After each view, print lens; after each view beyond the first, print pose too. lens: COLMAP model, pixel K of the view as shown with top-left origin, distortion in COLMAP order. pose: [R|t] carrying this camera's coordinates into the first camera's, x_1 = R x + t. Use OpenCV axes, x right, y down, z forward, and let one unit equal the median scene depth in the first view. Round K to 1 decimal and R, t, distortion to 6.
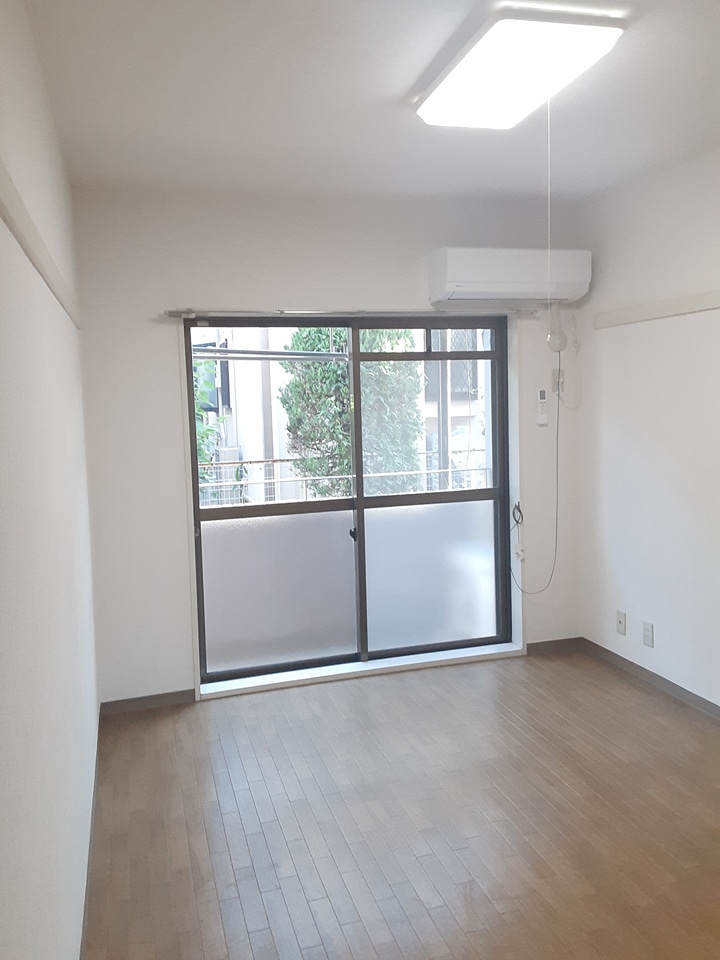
lens RADIAL K [[766.6, 0, 360.8], [0, 766.6, 462.9], [0, 0, 1]] dist [0.124059, -0.174411]
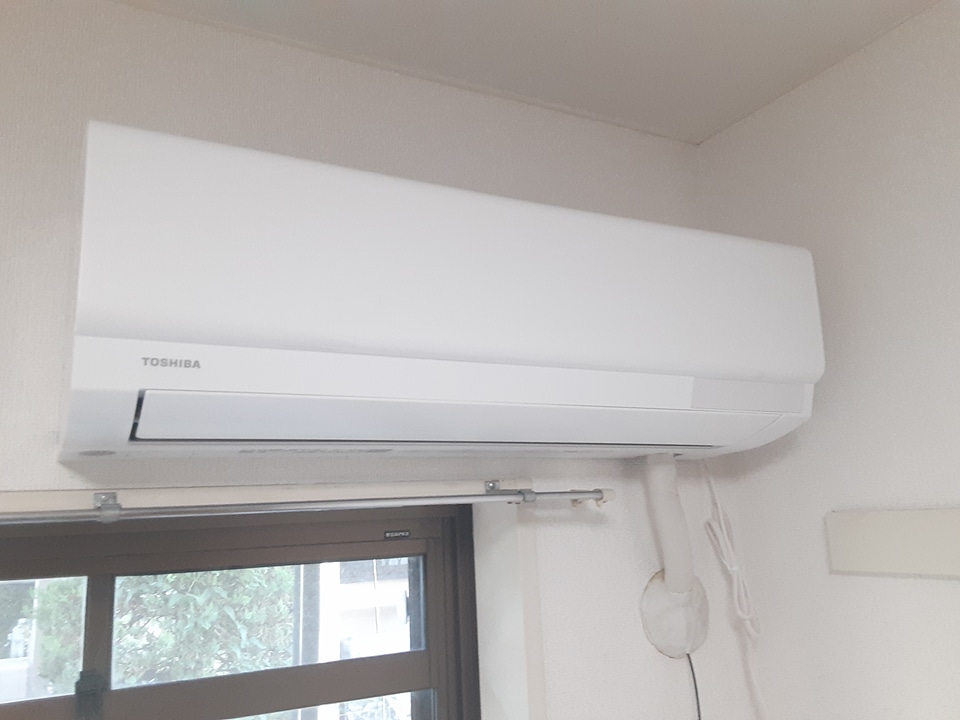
lens RADIAL K [[766.6, 0, 457.5], [0, 766.6, 353.4], [0, 0, 1]] dist [0.124059, -0.174411]
pose [[0.984512, 0.029074, 0.172889, 0.081607], [0.022812, 0.956525, -0.290758, -0.095556], [-0.173826, 0.290198, 0.941047, 0.437390]]
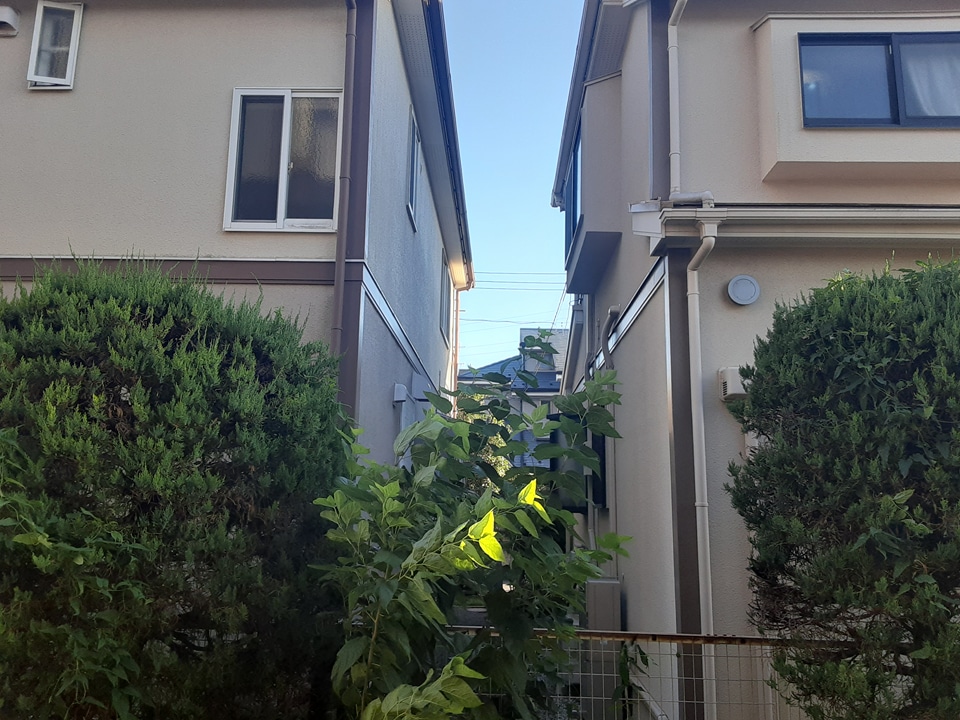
lens RADIAL K [[766.6, 0, 457.5], [0, 766.6, 353.4], [0, 0, 1]] dist [0.124059, -0.174411]
pose [[0.938647, -0.012522, -0.344651, -0.104181], [-0.080133, 0.964072, -0.253268, -0.038939], [0.335440, 0.265347, 0.903920, 0.576795]]
